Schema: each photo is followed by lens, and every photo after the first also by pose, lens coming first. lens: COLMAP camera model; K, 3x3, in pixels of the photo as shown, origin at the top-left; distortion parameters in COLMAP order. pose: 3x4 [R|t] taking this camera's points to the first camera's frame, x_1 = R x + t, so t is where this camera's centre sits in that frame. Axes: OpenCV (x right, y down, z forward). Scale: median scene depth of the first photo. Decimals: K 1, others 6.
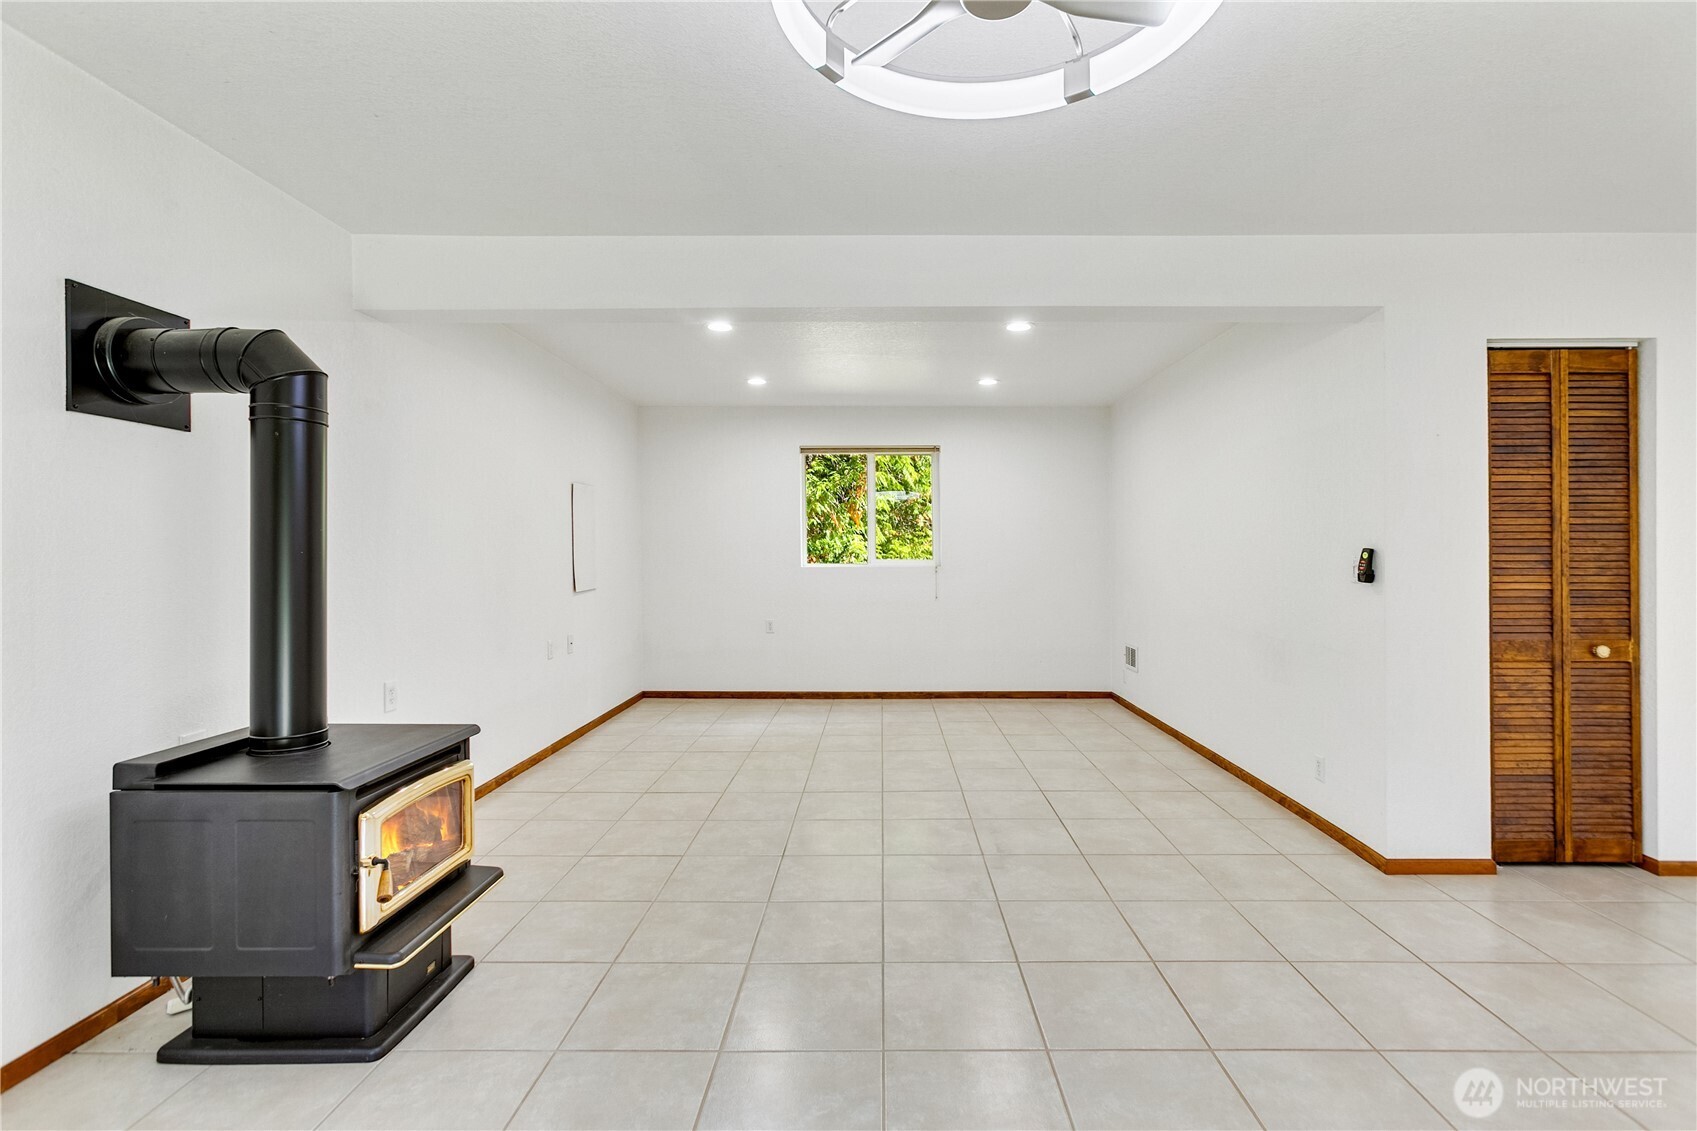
lens RADIAL K [[766.8, 0, 883.3], [0, 766.8, 561.8], [0, 0, 1]] dist [-0.001855, 0.000703]
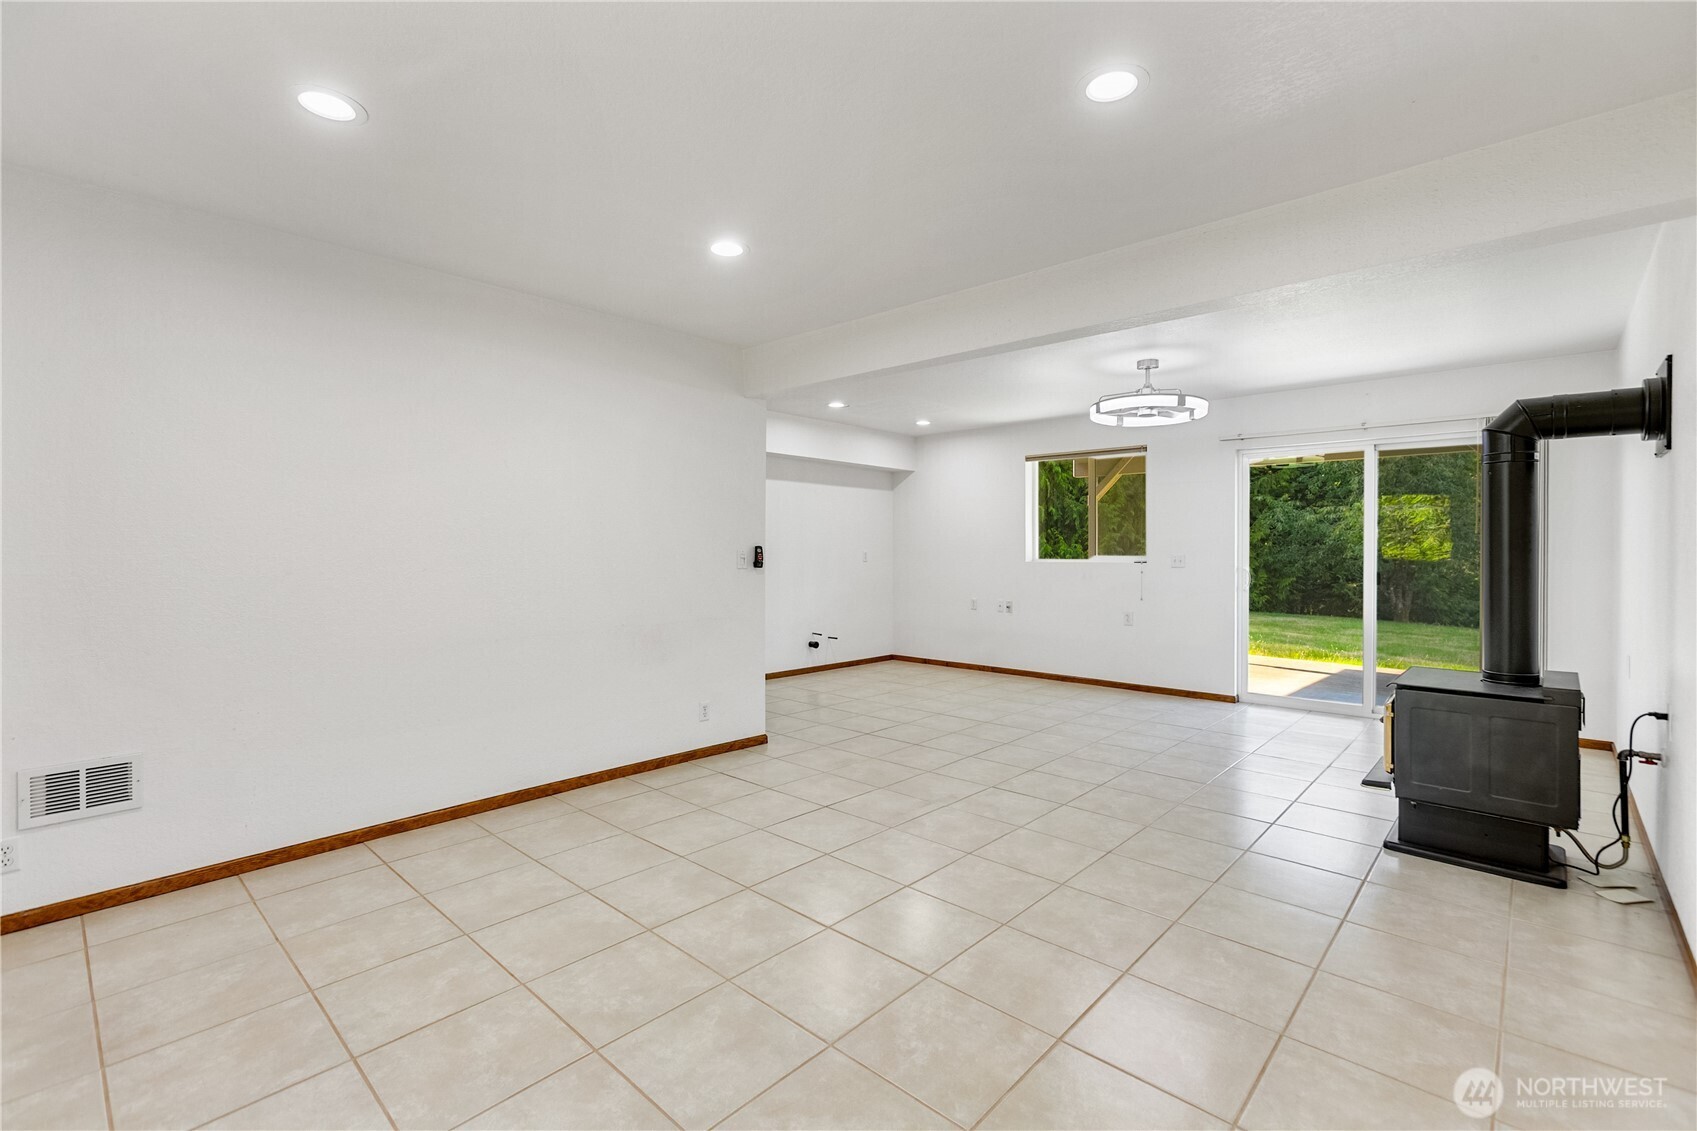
lens RADIAL K [[760.3, 0, 857.3], [0, 760.3, 564.6], [0, 0, 1]] dist [-0.001930, 0.001239]
pose [[-0.742777, -0.015630, 0.669356, -0.570643], [0.007248, 0.999481, 0.031382, -0.027287], [-0.669499, 0.028162, -0.742279, 2.038242]]
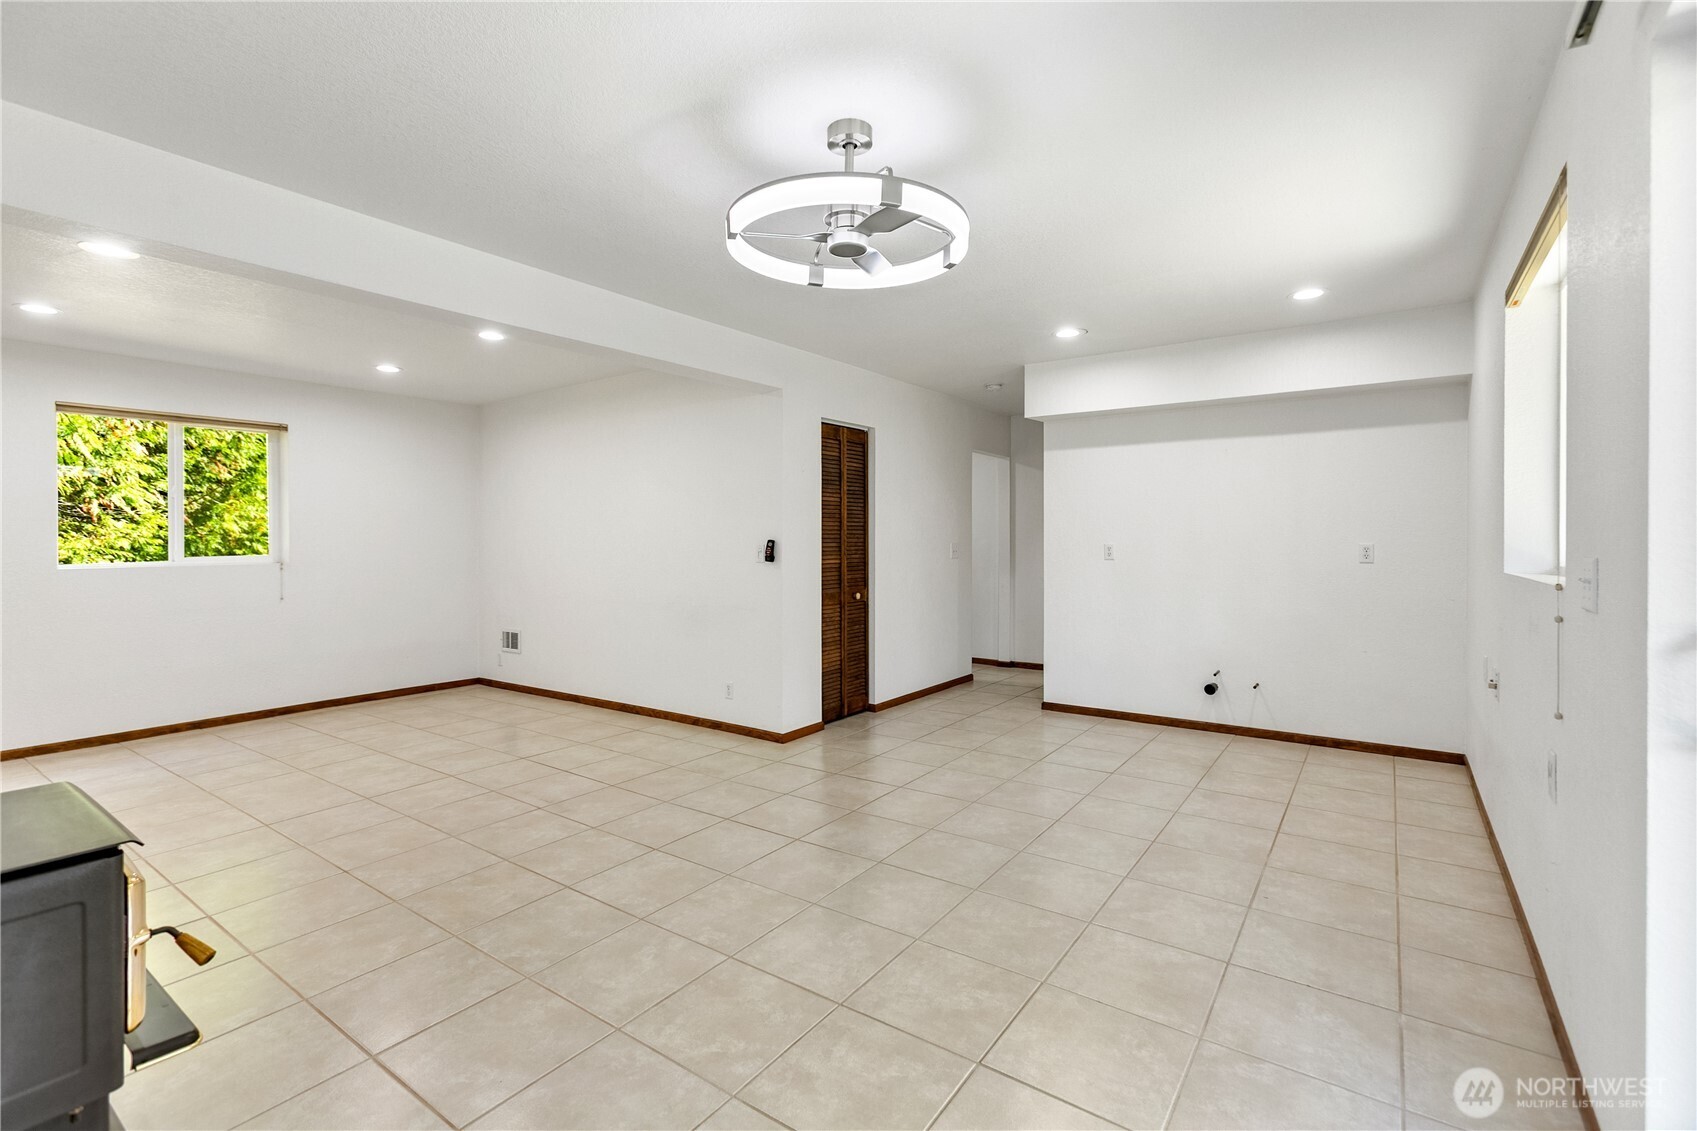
lens RADIAL K [[762.0, 0, 848.5], [0, 762.0, 565.5], [0, 0, 1]] dist [-0.038211, 0.033863]
pose [[0.580800, -0.030859, 0.813461, -0.534825], [0.018265, 0.999524, 0.024876, -0.000952], [-0.813841, 0.000410, 0.581087, -0.034676]]
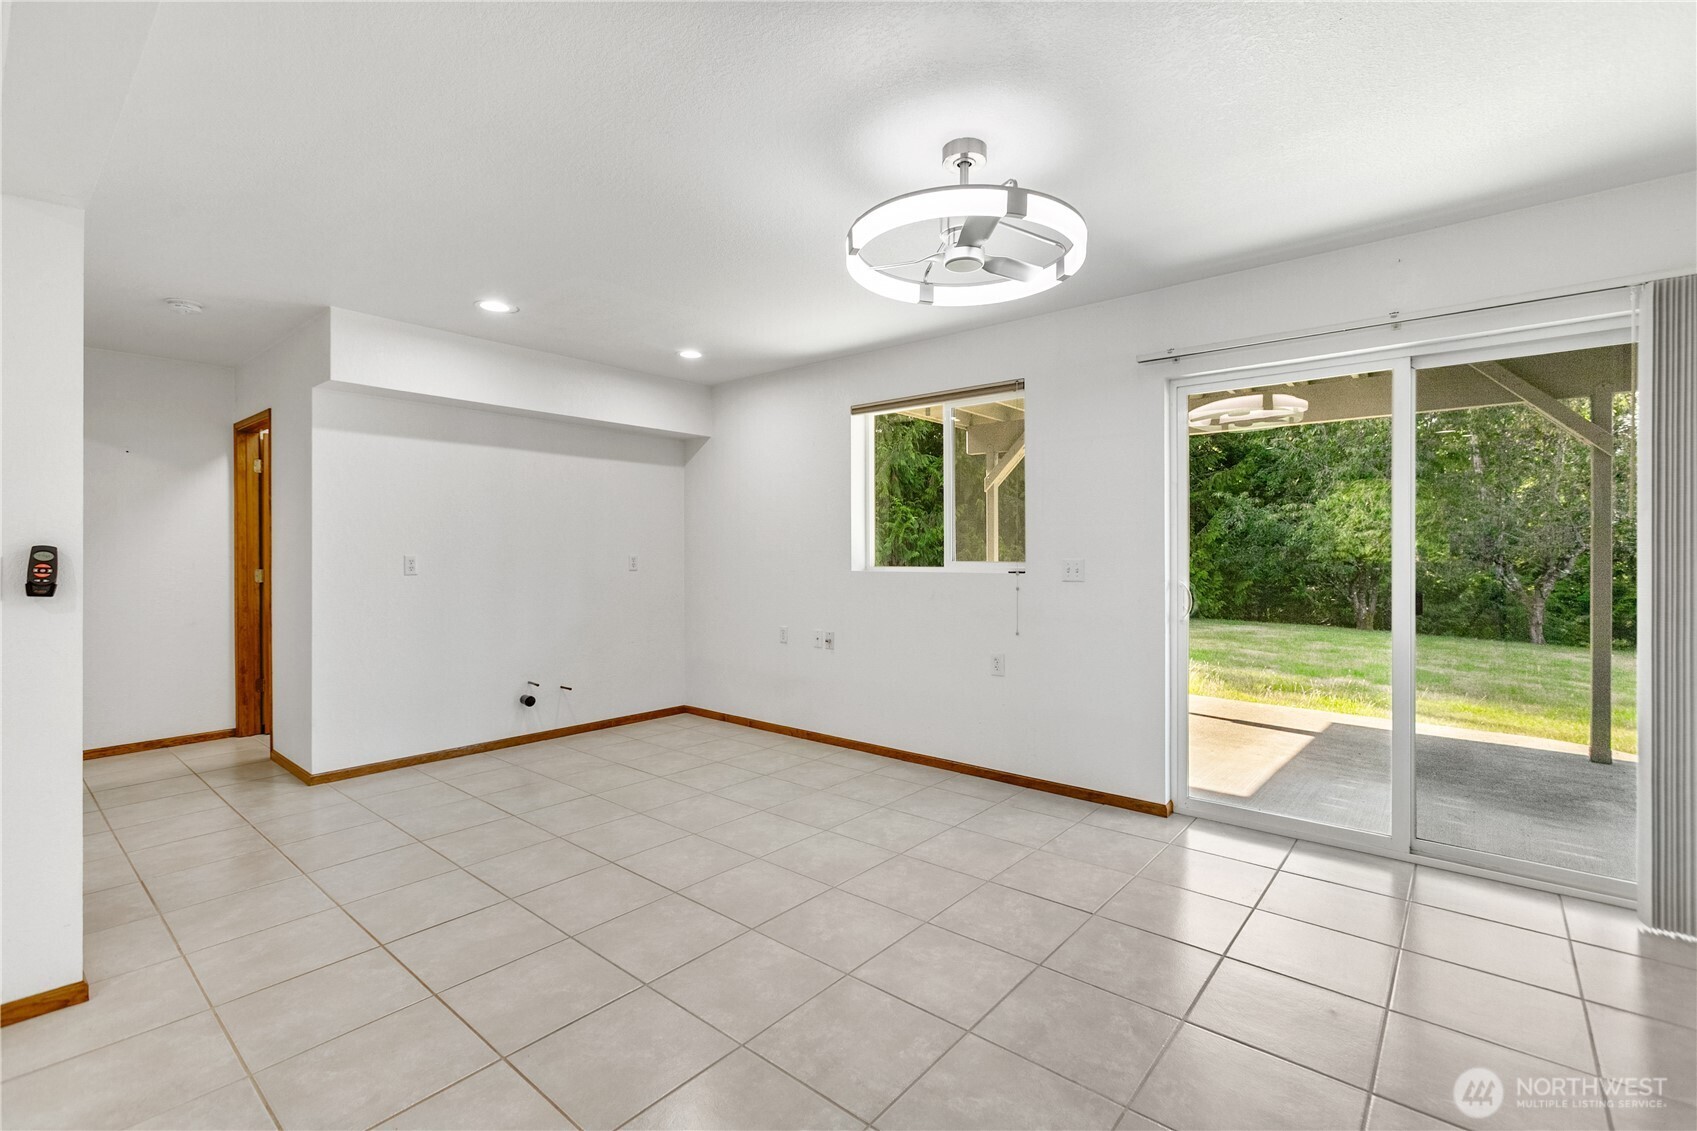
lens RADIAL K [[755.7, 0, 854.2], [0, 755.7, 562.0], [0, 0, 1]] dist [-0.004227, 0.000653]
pose [[-0.768101, -0.011626, 0.640224, -0.337217], [0.007082, 0.999620, 0.026649, -0.015967], [-0.640290, 0.025004, -0.767726, 1.052845]]
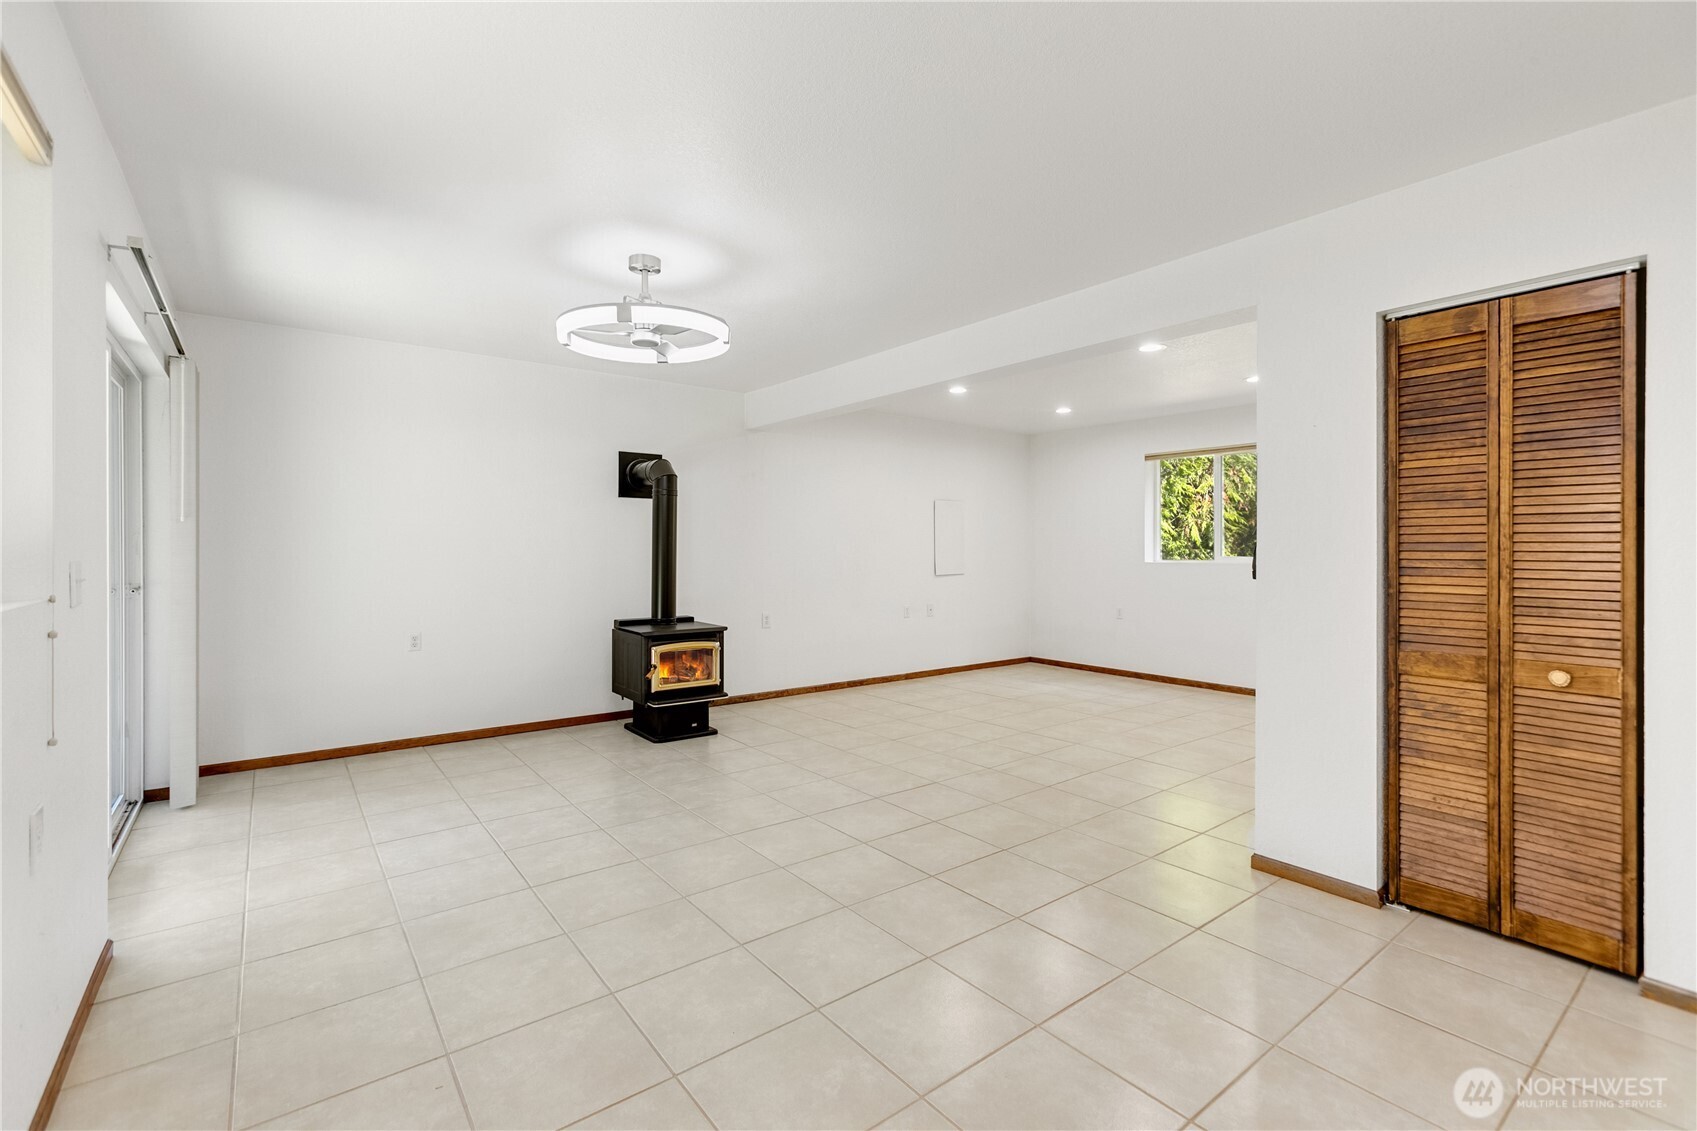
lens RADIAL K [[755.7, 0, 854.2], [0, 755.7, 562.0], [0, 0, 1]] dist [-0.004227, 0.000653]
pose [[0.614869, 0.016451, -0.788458, 1.090948], [-0.013420, 0.999856, 0.010396, 0.001555], [0.788515, 0.004189, 0.615001, -0.026417]]
